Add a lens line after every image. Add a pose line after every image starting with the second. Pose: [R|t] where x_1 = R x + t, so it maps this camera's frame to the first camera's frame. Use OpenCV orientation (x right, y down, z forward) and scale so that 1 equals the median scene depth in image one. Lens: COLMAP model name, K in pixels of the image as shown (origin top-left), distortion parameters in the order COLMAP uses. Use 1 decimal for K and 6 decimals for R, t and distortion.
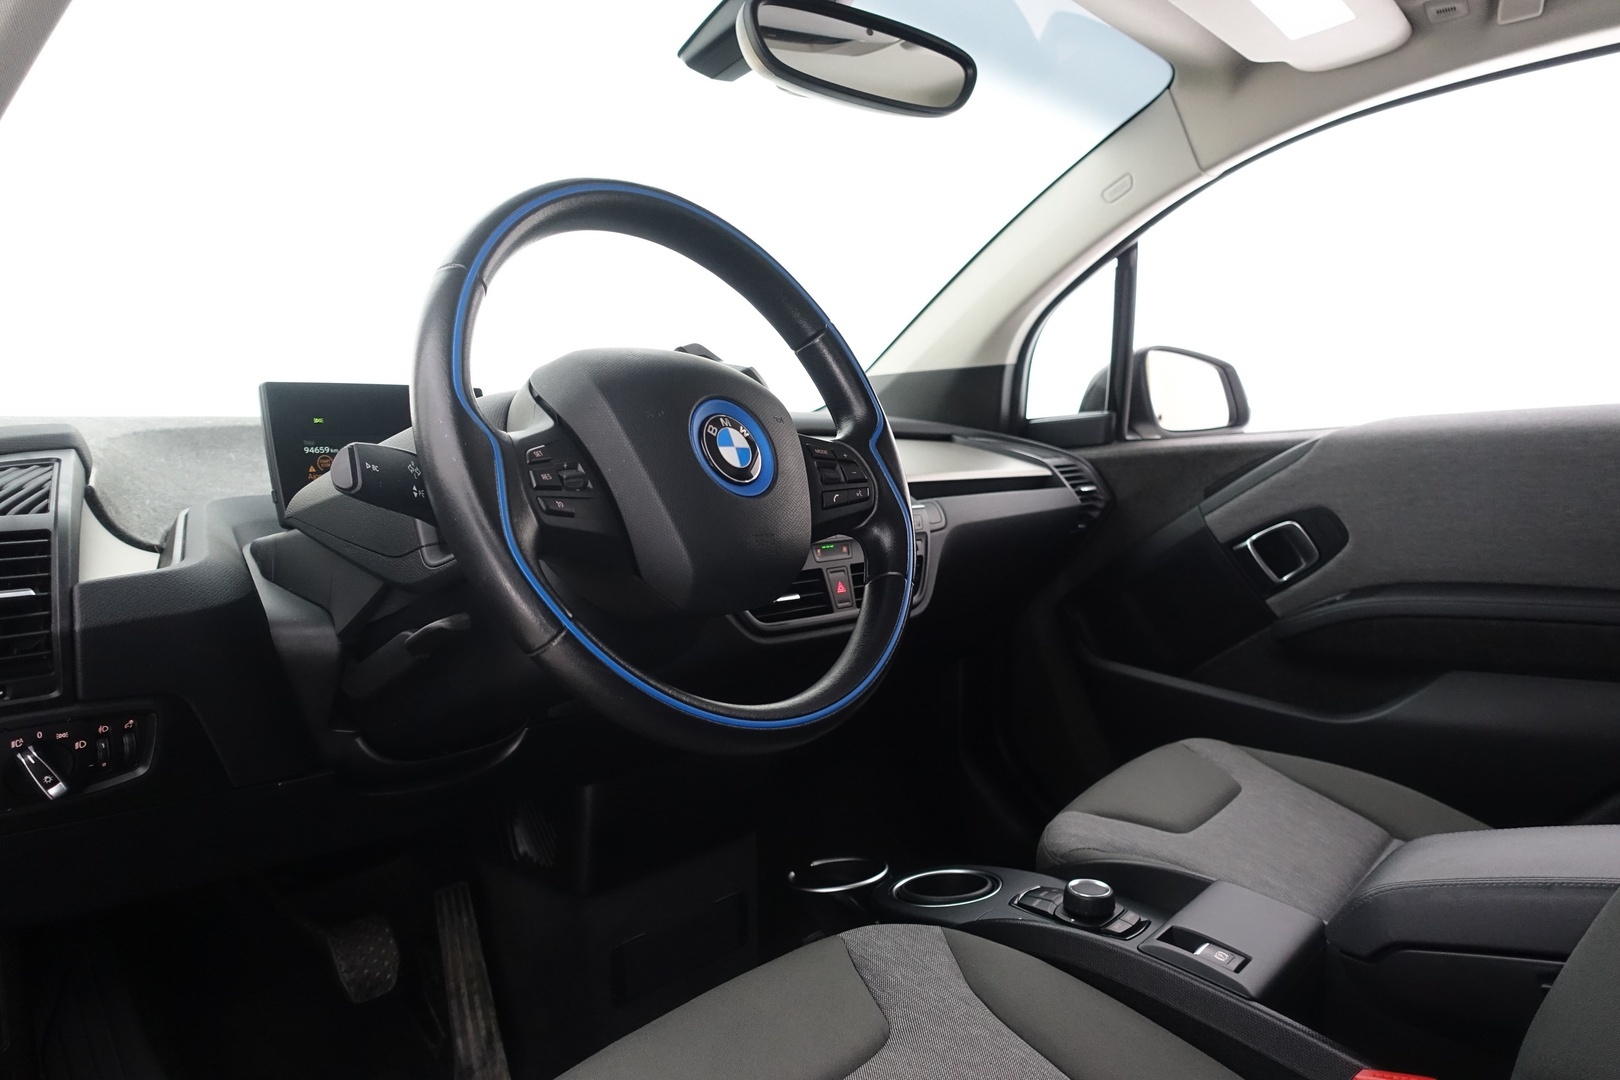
lens RADIAL K [[1125.4, 0, 820.1], [0, 1125.4, 531.6], [0, 0, 1]] dist [-0.009258, -0.004648]
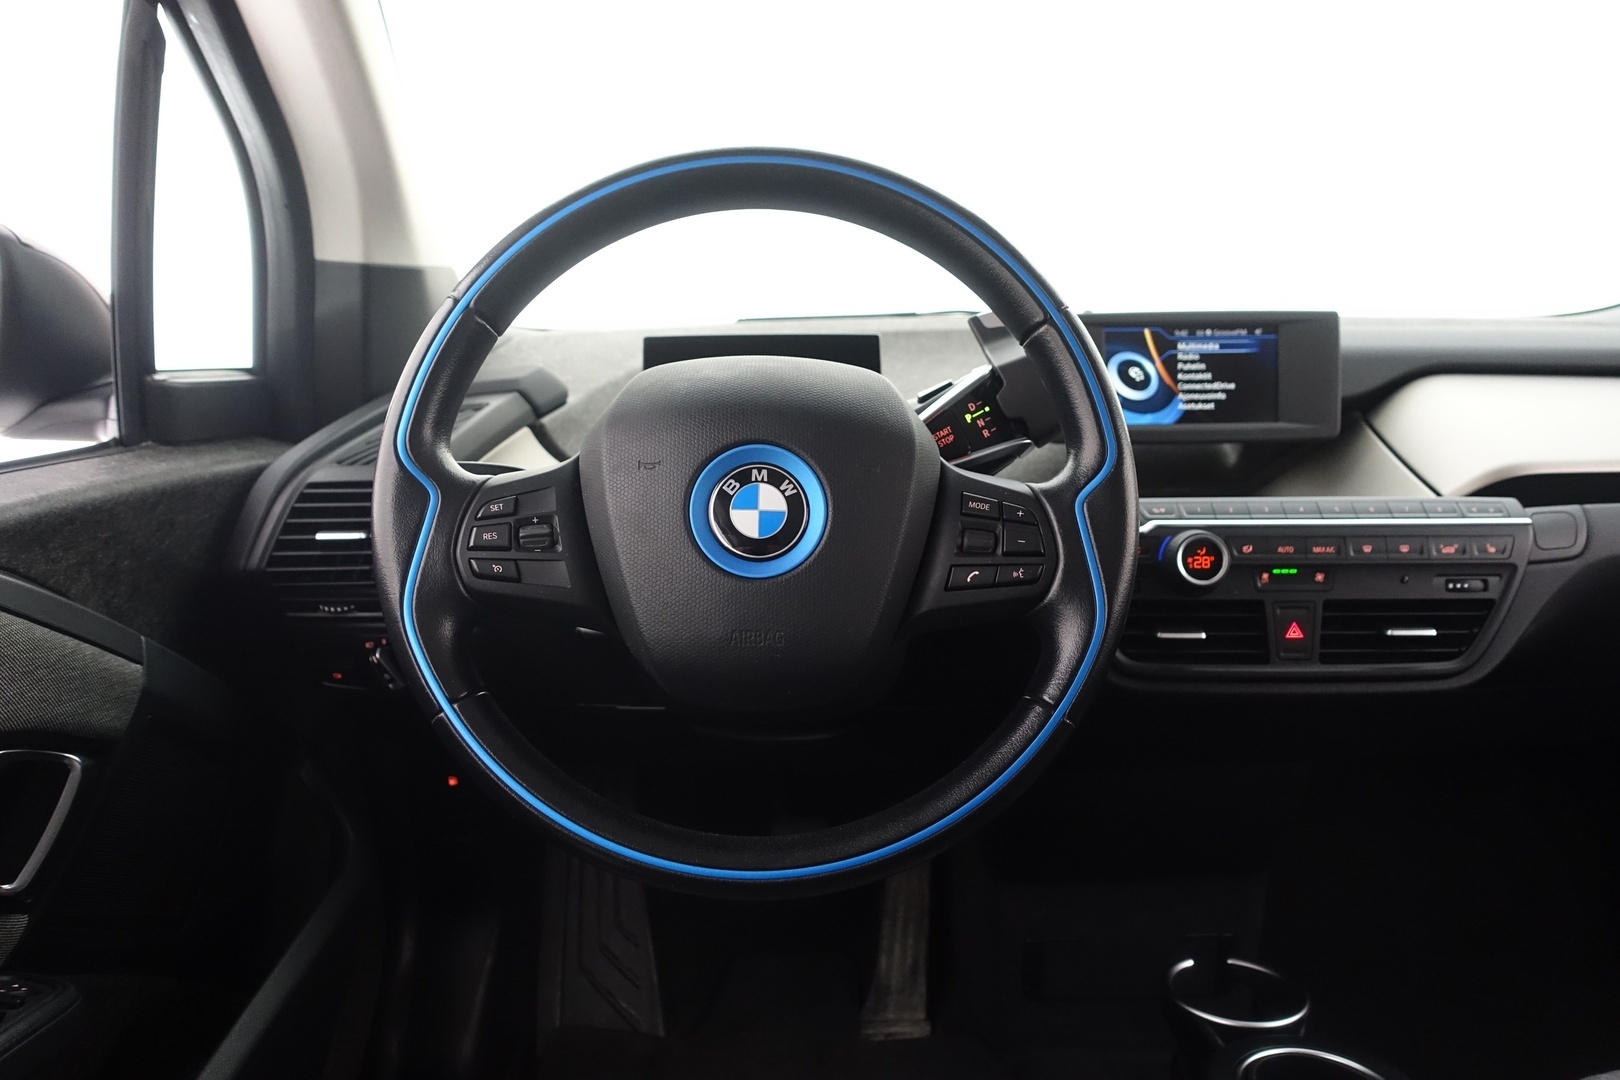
lens RADIAL K [[1120.2, 0, 810.0], [0, 1120.2, 540.0], [0, 0, 1]] dist [-0.007812, -0.004763]
pose [[0.675910, 0.188781, -0.712396, 0.292231], [-0.064453, 0.978074, 0.198032, -0.121977], [0.734161, -0.087936, 0.673257, 0.289671]]
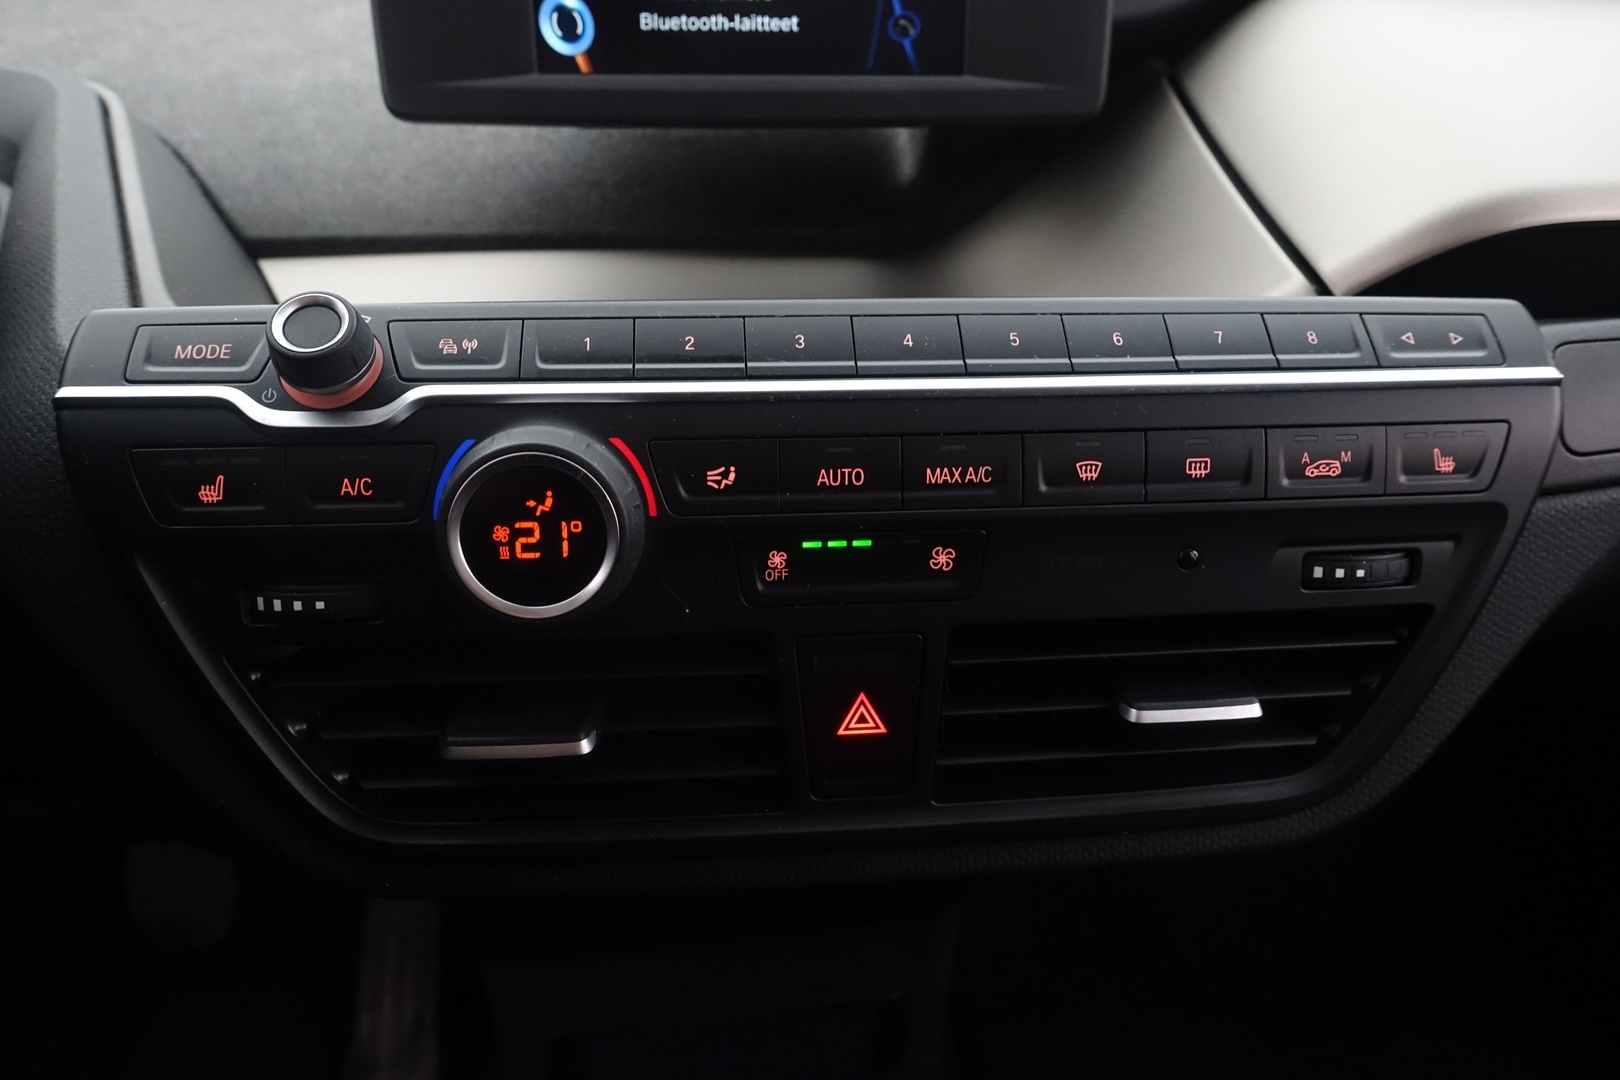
lens RADIAL K [[1110.6, 0, 820.1], [0, 1110.6, 547.8], [0, 0, 1]] dist [-0.009888, -0.002008]
pose [[0.757296, 0.348178, -0.552518, 0.125972], [-0.088386, 0.892886, 0.441522, -0.082684], [0.647064, -0.285528, 0.706953, 0.796999]]
